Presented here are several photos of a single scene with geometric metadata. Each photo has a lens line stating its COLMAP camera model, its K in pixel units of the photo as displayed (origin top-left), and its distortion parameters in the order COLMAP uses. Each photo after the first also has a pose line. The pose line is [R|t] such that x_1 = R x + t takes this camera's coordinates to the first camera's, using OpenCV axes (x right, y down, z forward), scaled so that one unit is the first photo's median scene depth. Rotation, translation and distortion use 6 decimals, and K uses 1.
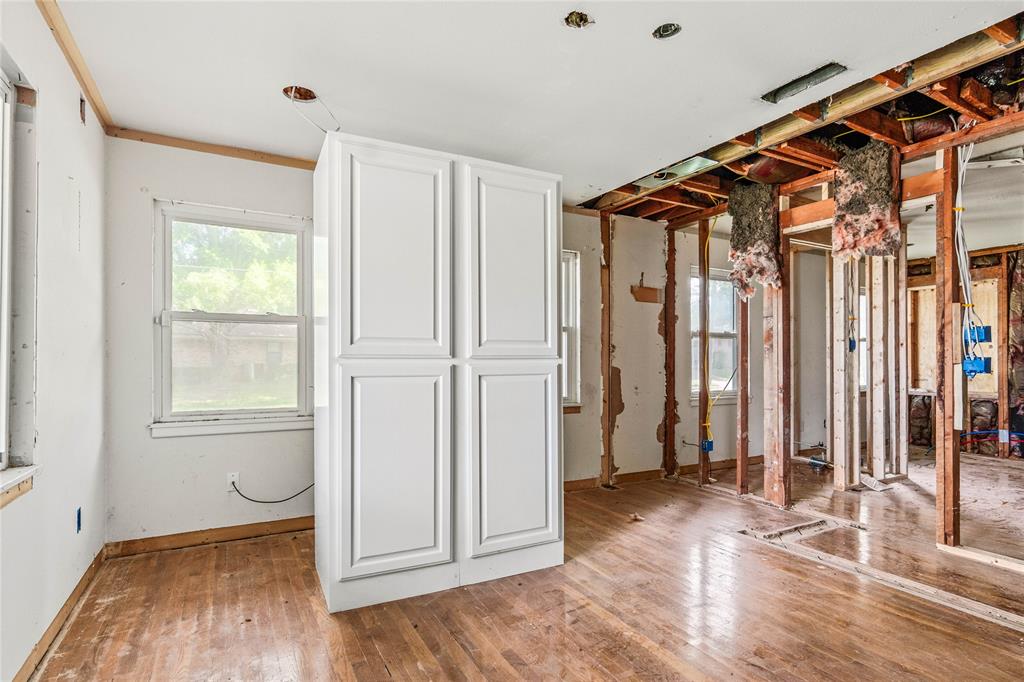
lens RADIAL K [[526.4, 0, 515.9], [0, 526.4, 361.5], [0, 0, 1]] dist [-0.005123, 0.004956]
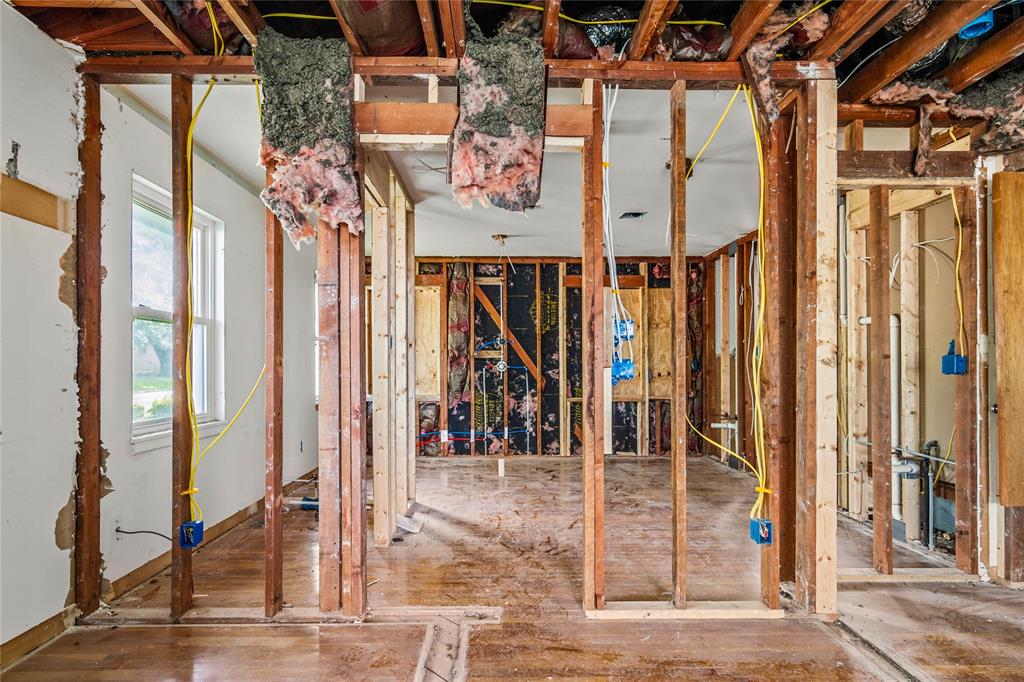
lens RADIAL K [[526.4, 0, 506.9], [0, 526.4, 366.0], [0, 0, 1]] dist [-0.005123, 0.004956]
pose [[0.469781, 0.000216, 0.882783, 0.063803], [0.000167, 1.000000, -0.000333, 0.001510], [-0.882783, 0.000304, 0.469781, 0.493002]]
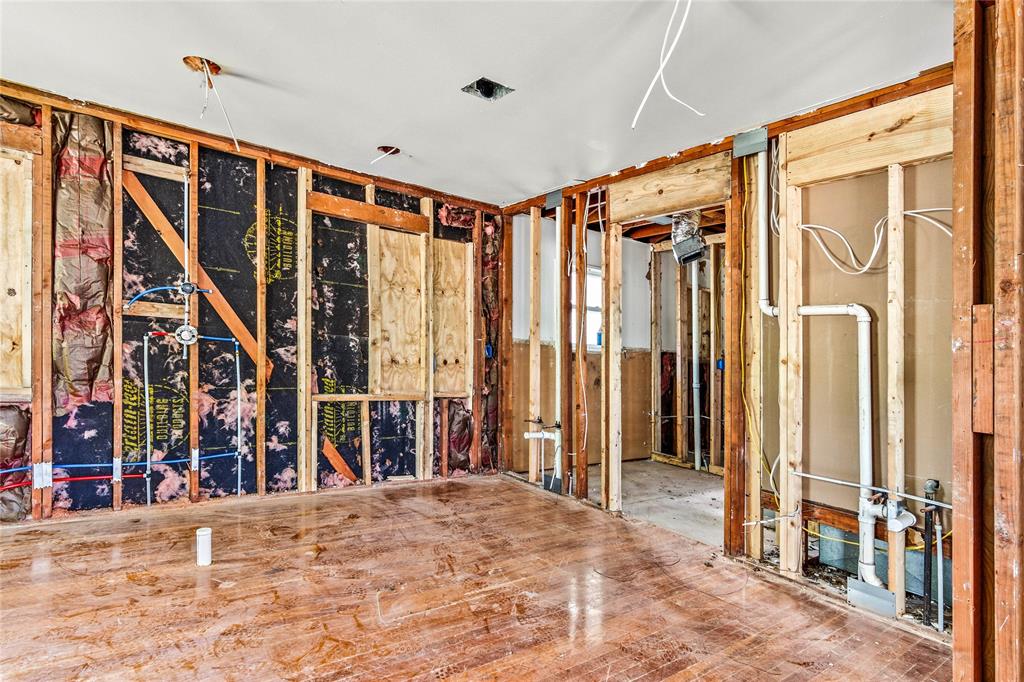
lens RADIAL K [[526.4, 0, 506.2], [0, 526.4, 381.7], [0, 0, 1]] dist [-0.005123, 0.004956]
pose [[-0.129880, -0.061040, 0.989649, 0.481053], [-0.059188, 0.996801, 0.053713, 0.001017], [-0.989762, -0.051599, -0.133077, 0.801668]]
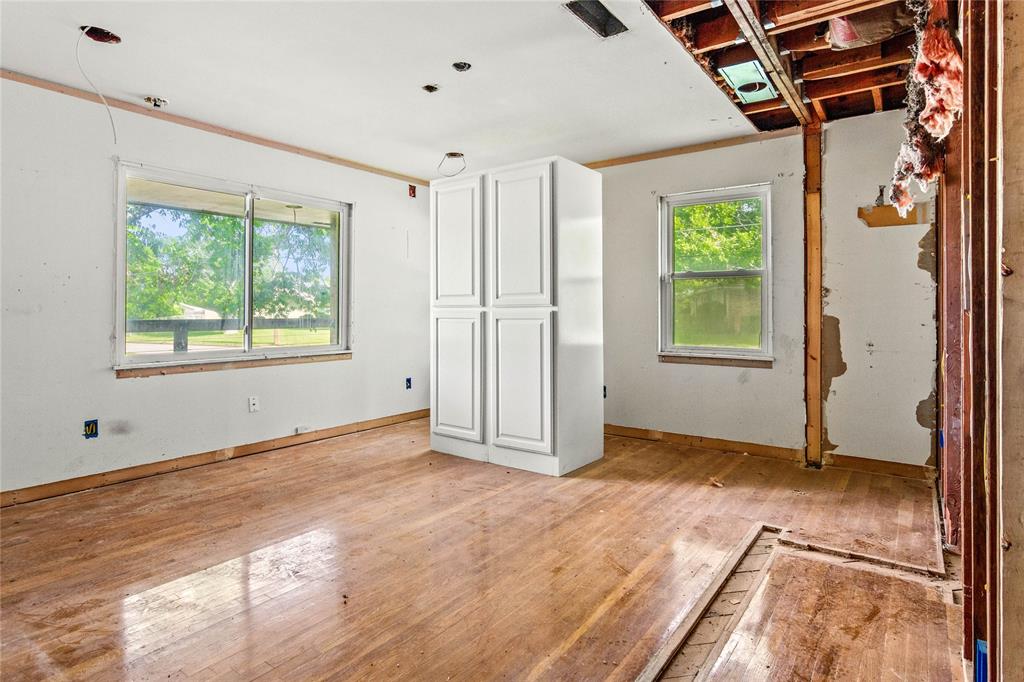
lens RADIAL K [[553.9, 0, 530.8], [0, 553.9, 309.8], [0, 0, 1]] dist [0.008411, 0.000233]
pose [[0.440109, -0.003176, -0.897939, 0.733962], [0.001024, 0.999995, -0.003035, 0.003532], [0.897944, 0.000416, 0.440110, 0.234091]]
